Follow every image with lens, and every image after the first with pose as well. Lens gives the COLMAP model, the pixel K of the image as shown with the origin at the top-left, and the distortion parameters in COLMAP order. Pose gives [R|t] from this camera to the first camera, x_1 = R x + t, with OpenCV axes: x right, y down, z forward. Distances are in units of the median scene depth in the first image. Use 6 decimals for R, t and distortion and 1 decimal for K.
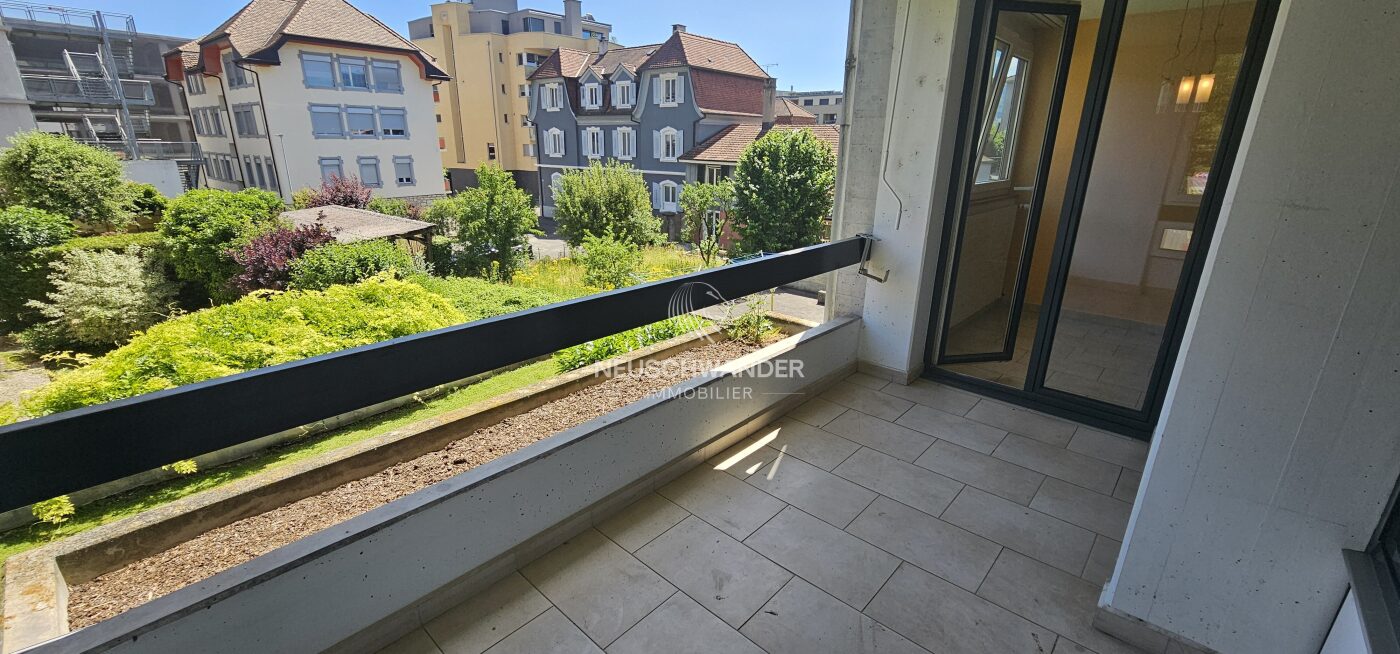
lens RADIAL K [[572.4, 0, 697.7], [0, 572.4, 328.7], [0, 0, 1]] dist [-0.002321, -0.001320]
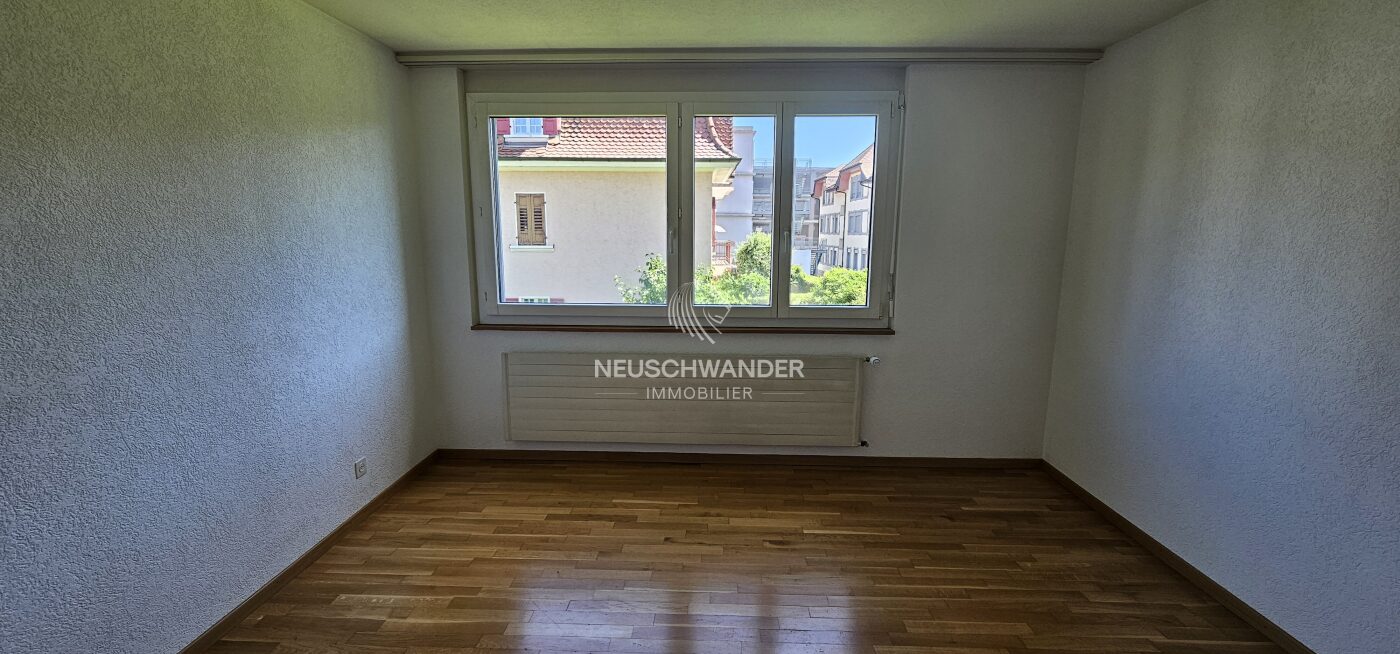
lens RADIAL K [[572.4, 0, 704.6], [0, 572.4, 331.7], [0, 0, 1]] dist [-0.002321, -0.001320]
pose [[0.647394, 0.116648, -0.753176, 0.062550], [-0.229635, 0.972150, -0.046821, 0.078493], [0.726739, 0.203268, 0.656150, -0.234920]]
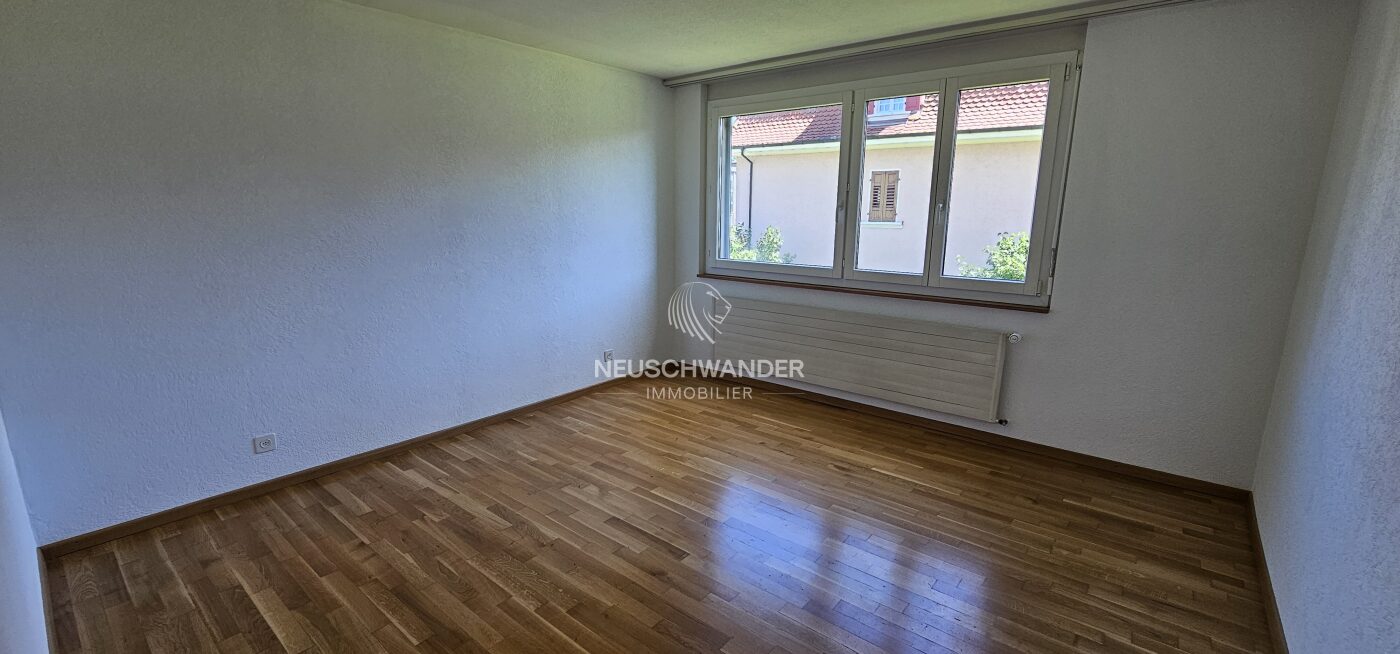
lens RADIAL K [[572.4, 0, 700.5], [0, 572.4, 329.0], [0, 0, 1]] dist [-0.002321, -0.001320]
pose [[0.055711, 0.190861, -0.980035, 0.117768], [-0.314599, 0.934917, 0.164191, 0.067845], [0.947588, 0.299171, 0.112130, -0.194954]]
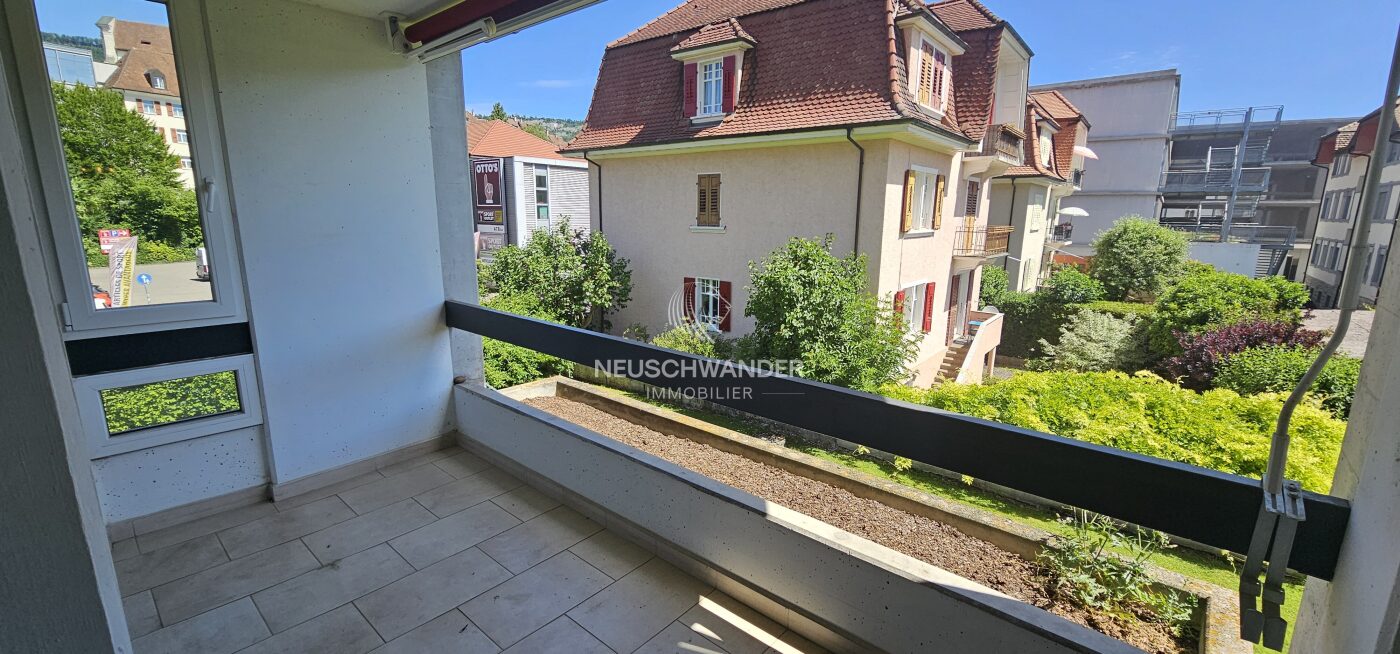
lens RADIAL K [[572.4, 0, 695.7], [0, 572.4, 328.3], [0, 0, 1]] dist [-0.002321, -0.001320]
pose [[0.019986, 0.183980, -0.982727, 0.109193], [-0.319361, 0.932604, 0.168101, -0.035944], [0.947422, 0.310485, 0.077395, 0.114364]]
